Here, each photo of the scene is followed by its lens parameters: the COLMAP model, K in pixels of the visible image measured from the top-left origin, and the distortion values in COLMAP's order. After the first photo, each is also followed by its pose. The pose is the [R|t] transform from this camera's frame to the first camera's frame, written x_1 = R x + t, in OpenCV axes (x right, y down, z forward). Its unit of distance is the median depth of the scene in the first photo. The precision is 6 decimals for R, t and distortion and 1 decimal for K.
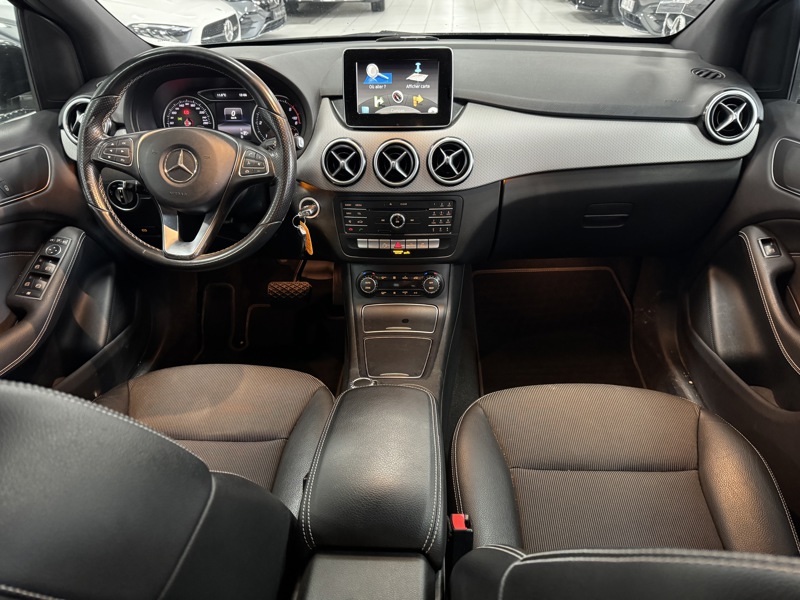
lens RADIAL K [[549.2, 0, 400.0], [0, 549.2, 300.0], [0, 0, 1]] dist [0.078540, -0.098279]
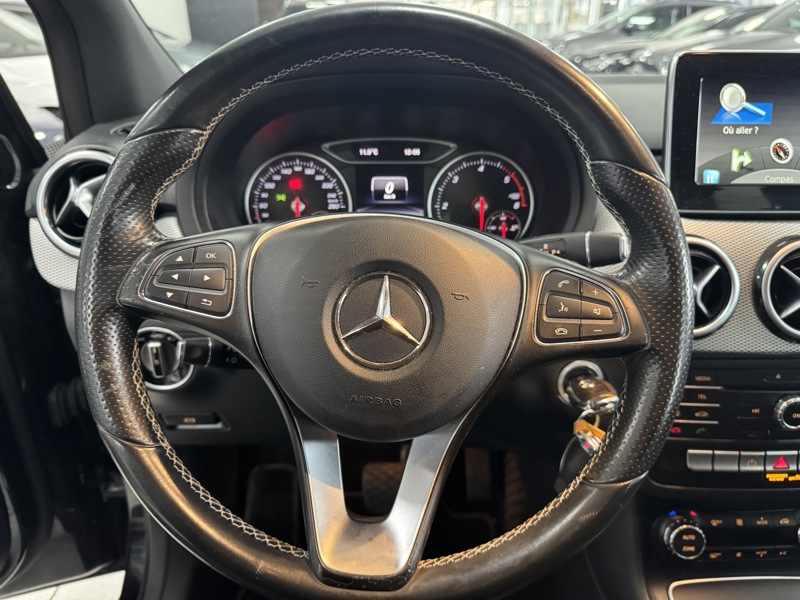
lens RADIAL K [[549.2, 0, 400.0], [0, 549.2, 300.0], [0, 0, 1]] dist [0.078540, -0.098279]
pose [[0.996468, -0.008874, 0.083507, -0.365588], [0.021018, 0.989106, -0.145695, -0.179135], [-0.081304, 0.146935, 0.985799, 0.576782]]
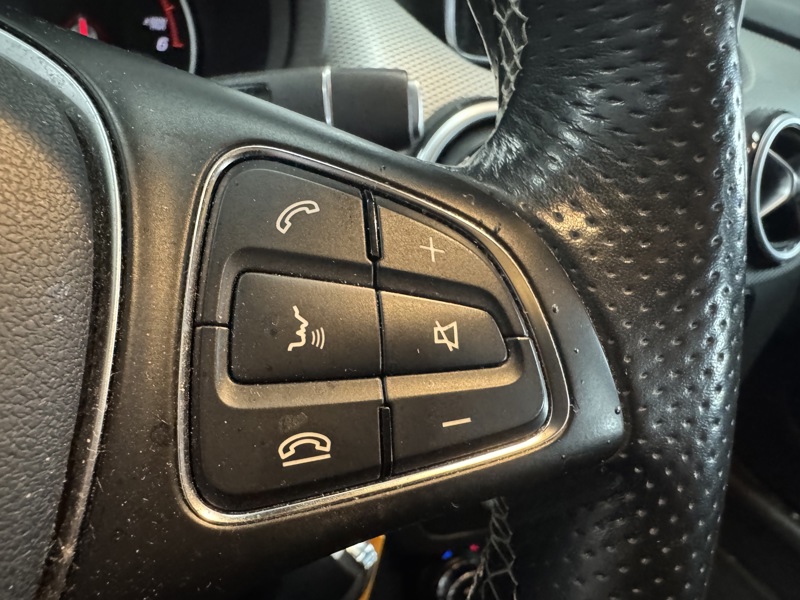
lens RADIAL K [[544.2, 0, 352.2], [0, 544.2, 301.6], [0, 0, 1]] dist [-0.003106, -0.000716]
pose [[0.855215, -0.130426, 0.501594, -0.274300], [0.126092, 0.991098, 0.042722, -0.224268], [-0.502701, 0.026710, 0.864048, 0.820458]]
